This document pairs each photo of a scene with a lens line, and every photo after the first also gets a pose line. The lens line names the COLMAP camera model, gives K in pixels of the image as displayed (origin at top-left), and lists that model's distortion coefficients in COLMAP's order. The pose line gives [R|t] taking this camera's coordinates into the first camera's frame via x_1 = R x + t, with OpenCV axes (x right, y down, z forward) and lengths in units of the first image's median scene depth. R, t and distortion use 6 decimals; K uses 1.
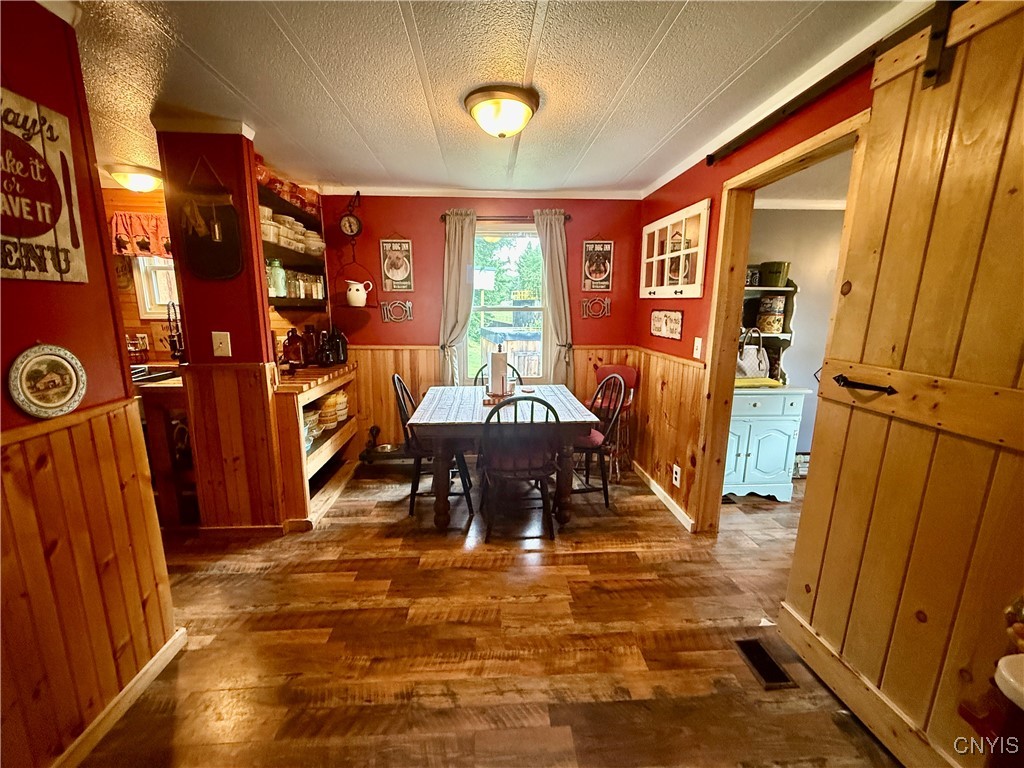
lens RADIAL K [[416.4, 0, 512.0], [0, 416.4, 384.0], [0, 0, 1]] dist [0.009017, 0.000046]
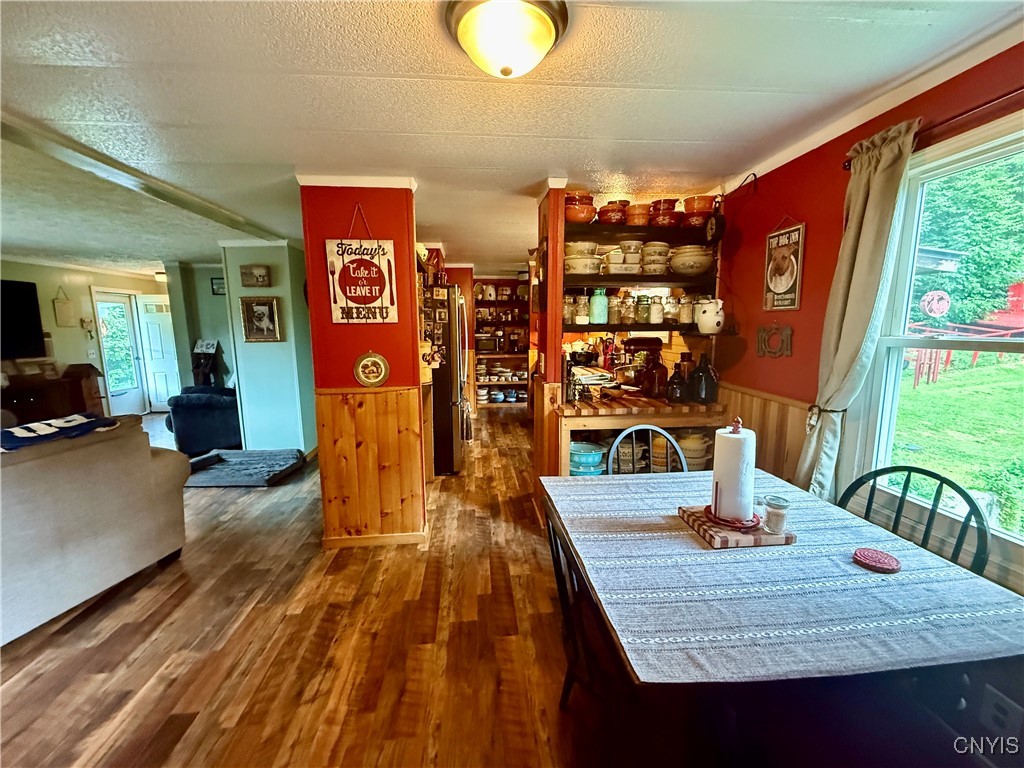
lens RADIAL K [[416.4, 0, 512.0], [0, 416.4, 384.0], [0, 0, 1]] dist [0.009017, 0.000046]
pose [[0.011081, 0.140786, -0.989978, 0.852645], [-0.176709, 0.974732, 0.136640, -0.296451], [0.984201, 0.173424, 0.035680, 1.384845]]
